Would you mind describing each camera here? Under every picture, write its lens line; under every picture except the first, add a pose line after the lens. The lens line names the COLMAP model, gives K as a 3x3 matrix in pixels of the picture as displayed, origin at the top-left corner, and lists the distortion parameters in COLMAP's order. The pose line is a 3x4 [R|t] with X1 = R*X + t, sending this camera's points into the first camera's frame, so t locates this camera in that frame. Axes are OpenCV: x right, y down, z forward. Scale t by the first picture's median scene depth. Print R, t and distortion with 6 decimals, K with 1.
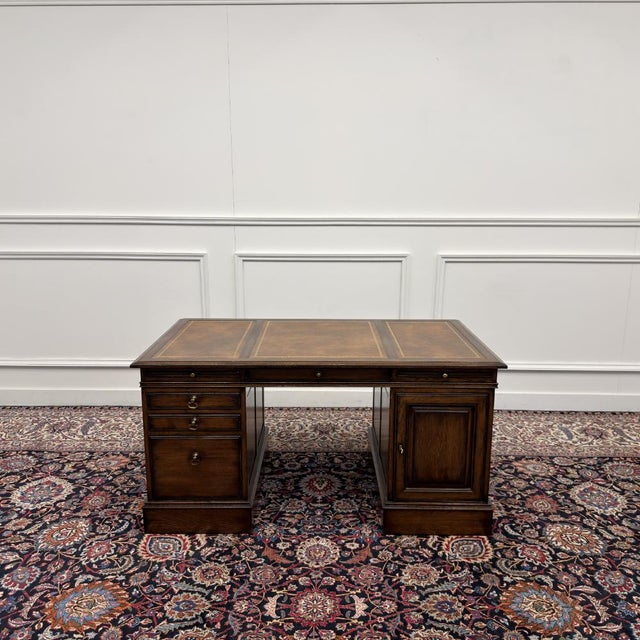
lens RADIAL K [[601.6, 0, 316.9], [0, 601.6, 320.3], [0, 0, 1]] dist [0.086306, -0.166262]
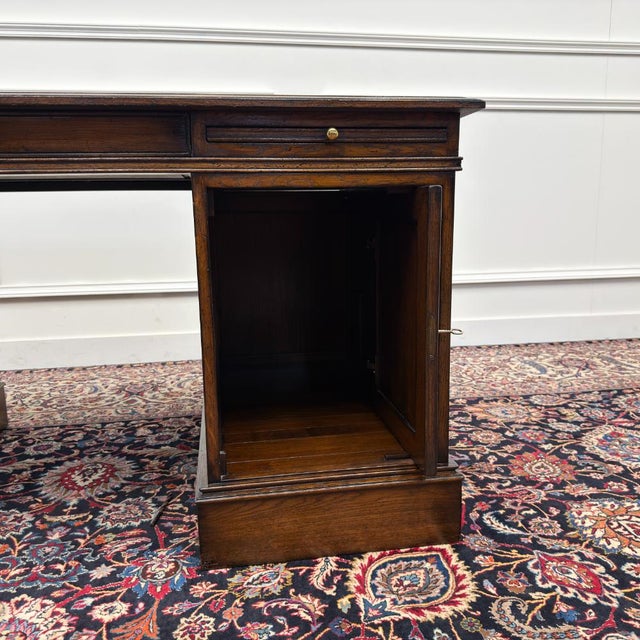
lens RADIAL K [[606.3, 0, 319.2], [0, 606.3, 324.6], [0, 0, 1]] dist [0.076788, -0.156738]
pose [[0.984644, -0.051244, 0.166887, 0.126528], [0.056340, 0.998075, -0.025943, 0.208385], [-0.165236, 0.034947, 0.985635, 0.590247]]
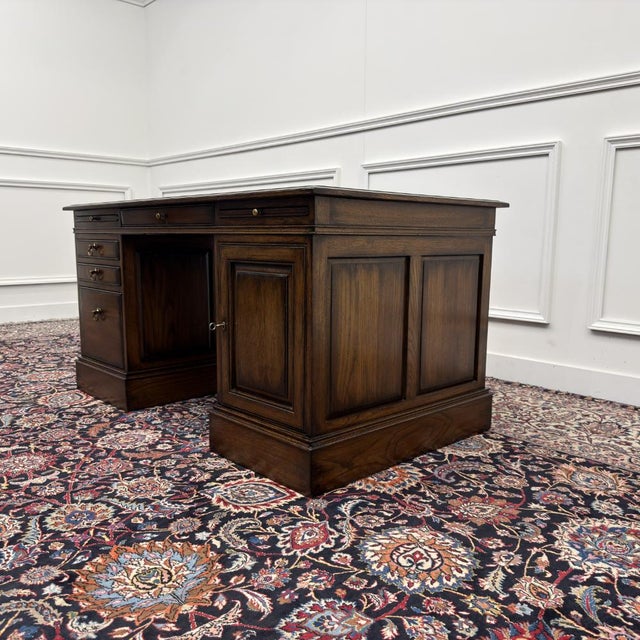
lens RADIAL K [[594.8, 0, 323.1], [0, 594.8, 329.8], [0, 0, 1]] dist [0.129796, -0.274181]
pose [[0.693002, 0.113682, -0.711916, 0.686000], [-0.160708, 0.987001, 0.001170, 0.190847], [0.702795, 0.113600, 0.702264, 0.583532]]
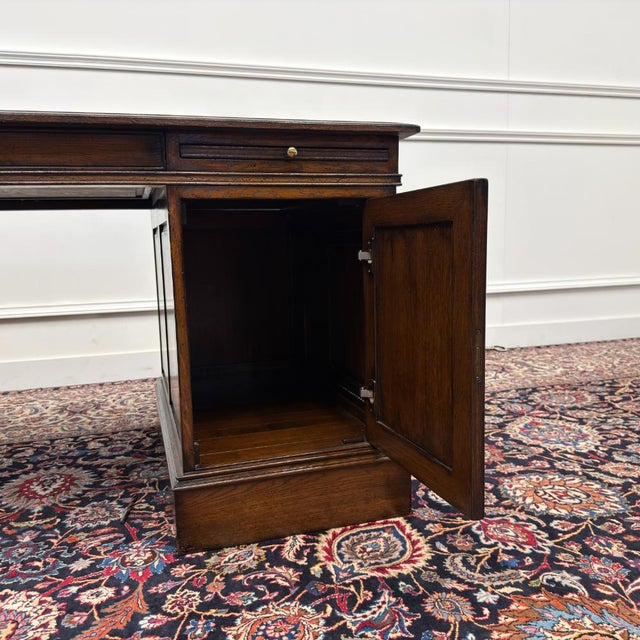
lens RADIAL K [[606.3, 0, 319.2], [0, 606.3, 324.6], [0, 0, 1]] dist [0.076788, -0.156738]
pose [[0.951603, -0.069407, 0.299389, 0.086202], [0.092510, 0.993674, -0.063677, 0.230303], [-0.293075, 0.088292, 0.952004, 0.554409]]
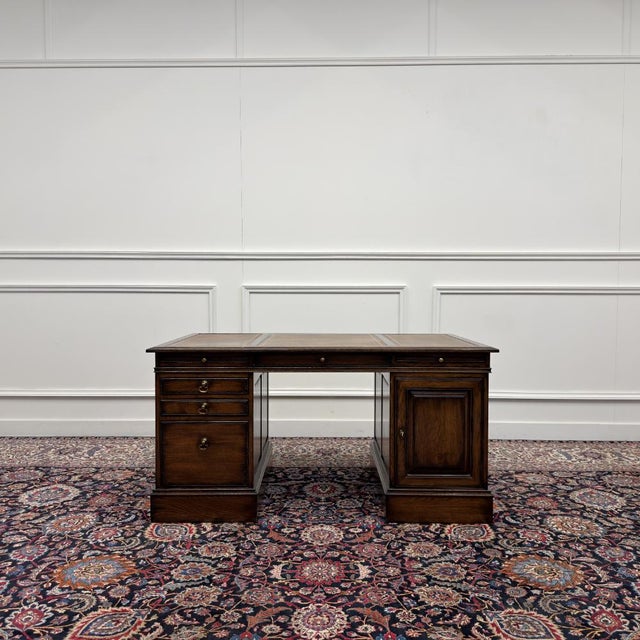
lens RADIAL K [[603.5, 0, 317.4], [0, 603.5, 320.1], [0, 0, 1]] dist [0.128030, -0.263299]
pose [[0.999999, -0.000255, 0.001013, -0.006729], [0.000420, 0.986199, -0.165563, 0.187818], [-0.000957, 0.165563, 0.986199, -0.063908]]
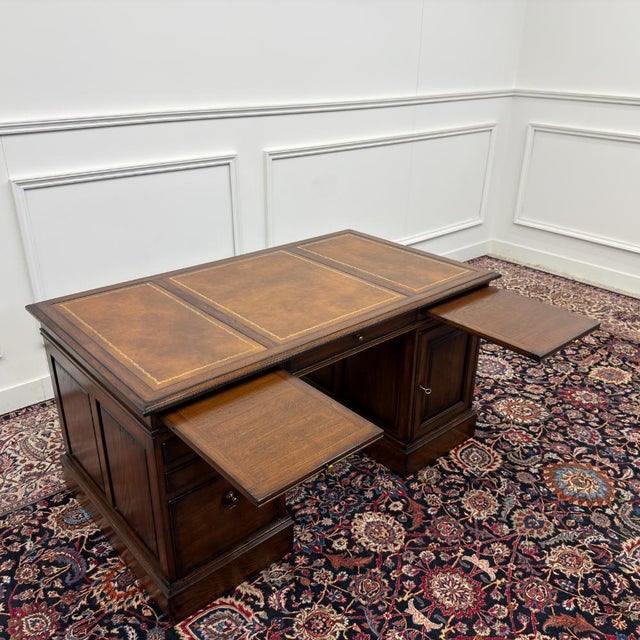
lens RADIAL K [[601.6, 0, 316.9], [0, 601.6, 320.3], [0, 0, 1]] dist [0.086306, -0.166262]
pose [[0.748803, -0.270868, 0.604917, -0.486138], [0.134596, 0.955806, 0.261378, -0.140577], [-0.648982, -0.114301, 0.752168, 0.417960]]
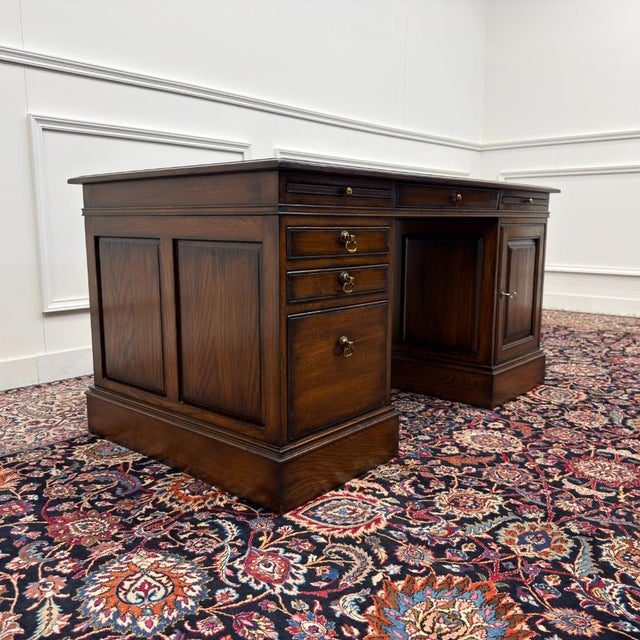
lens RADIAL K [[601.6, 0, 316.9], [0, 601.6, 320.3], [0, 0, 1]] dist [0.086306, -0.166262]
pose [[0.655695, -0.120016, 0.745427, -0.627985], [0.162798, 0.986536, 0.015635, 0.185857], [-0.737266, 0.111102, 0.666404, 0.622096]]
